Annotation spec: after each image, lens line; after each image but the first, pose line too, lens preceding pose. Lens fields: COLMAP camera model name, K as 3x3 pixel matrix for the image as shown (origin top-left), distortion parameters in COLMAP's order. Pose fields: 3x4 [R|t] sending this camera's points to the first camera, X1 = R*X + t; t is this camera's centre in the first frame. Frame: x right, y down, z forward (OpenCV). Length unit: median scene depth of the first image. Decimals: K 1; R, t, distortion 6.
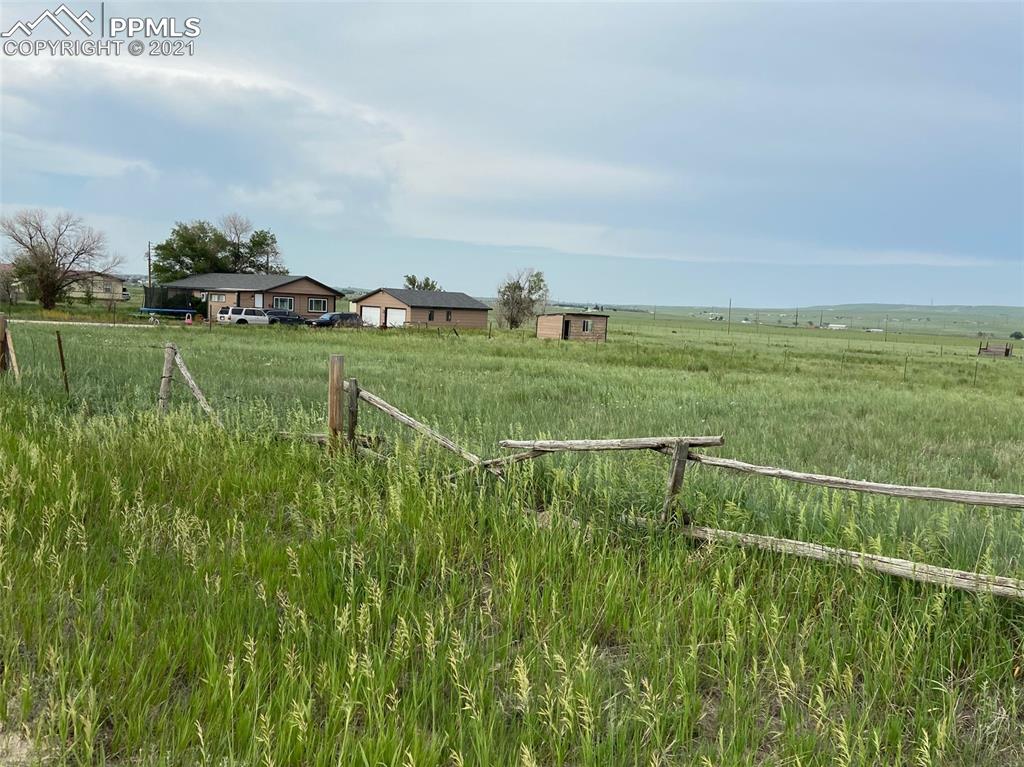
lens RADIAL K [[887.5, 0, 511.8], [0, 887.5, 380.3], [0, 0, 1]] dist [0.098758, -0.099891]
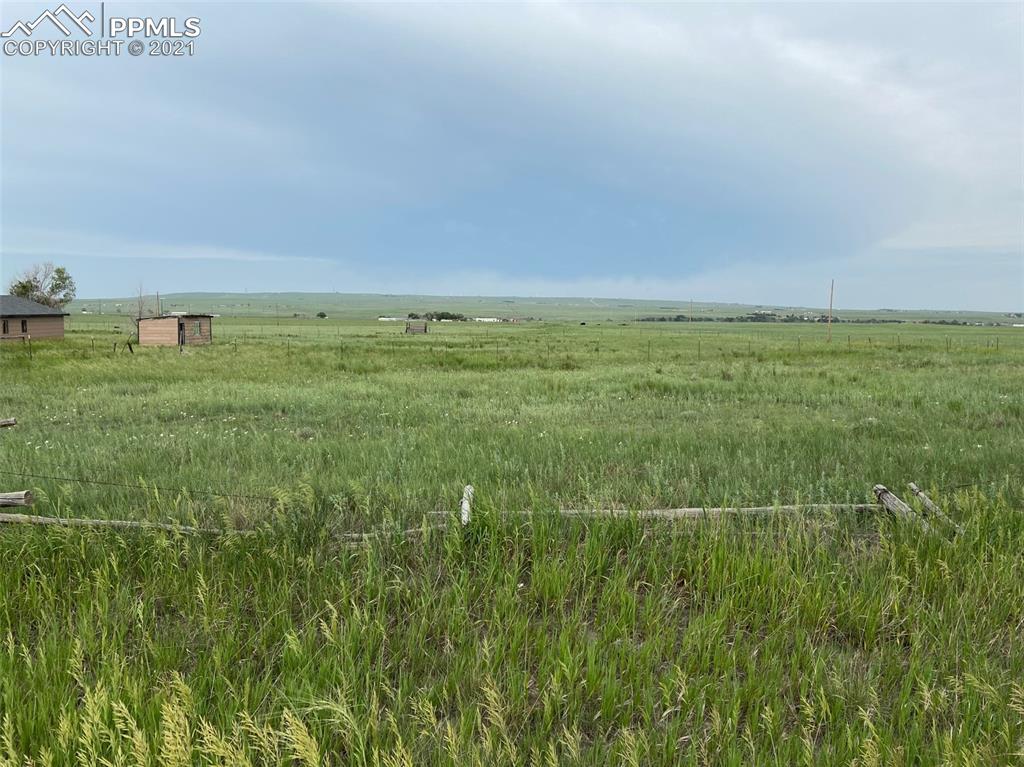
lens RADIAL K [[764.8, 0, 515.5], [0, 764.8, 377.6], [0, 0, 1]] dist [0.096023, -0.108005]
pose [[0.705374, -0.104682, 0.701063, -0.900155], [0.086938, 0.994344, 0.061002, -0.117217], [-0.703483, 0.017920, 0.710486, 0.811212]]
